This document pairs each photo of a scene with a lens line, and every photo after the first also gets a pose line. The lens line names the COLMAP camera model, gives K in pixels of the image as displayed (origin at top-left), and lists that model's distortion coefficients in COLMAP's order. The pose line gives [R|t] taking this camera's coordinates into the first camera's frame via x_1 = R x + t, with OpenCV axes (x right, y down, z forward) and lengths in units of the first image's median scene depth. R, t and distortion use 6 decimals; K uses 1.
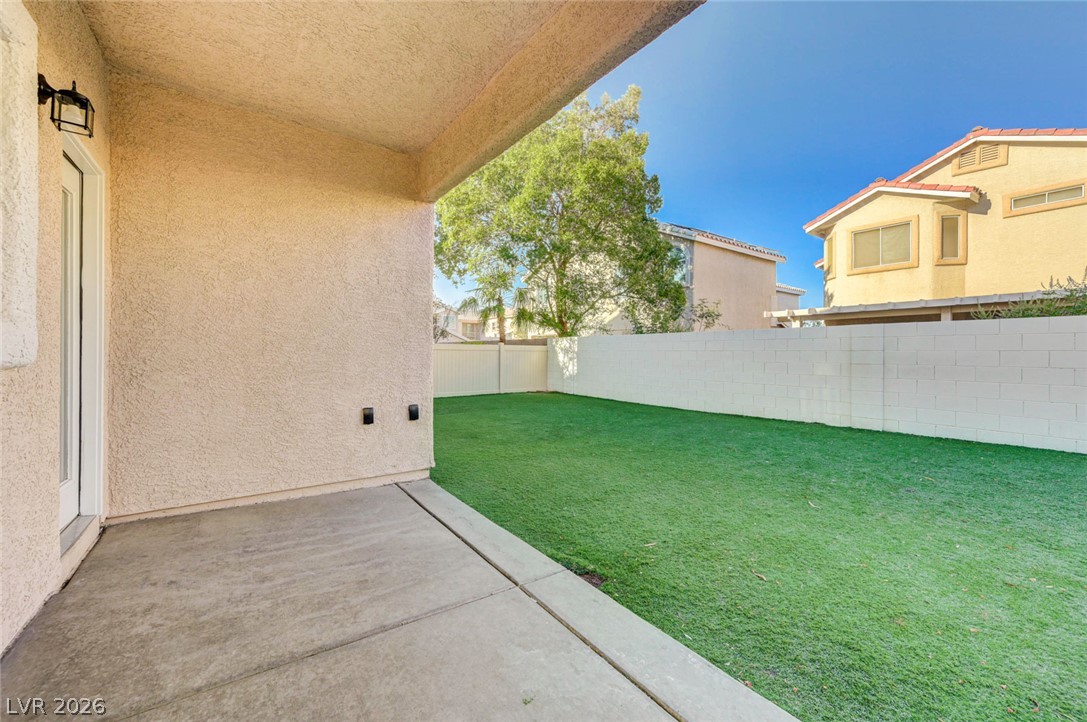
lens RADIAL K [[431.3, 0, 545.2], [0, 431.3, 353.7], [0, 0, 1]] dist [-0.003658, 0.000647]
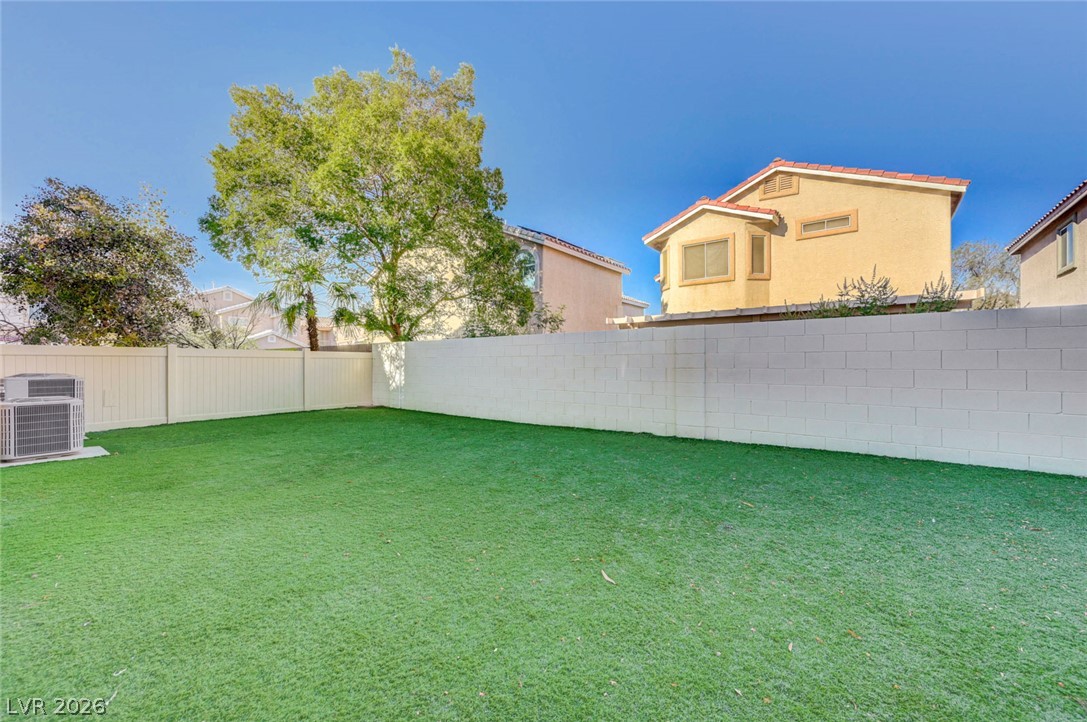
lens RADIAL K [[431.3, 0, 543.6], [0, 431.3, 363.6], [0, 0, 1]] dist [-0.003658, 0.000647]
pose [[0.956219, -0.006544, 0.292580, 0.083601], [0.006496, 0.999978, 0.001135, 0.005472], [-0.292581, 0.000816, 0.956240, 0.097504]]
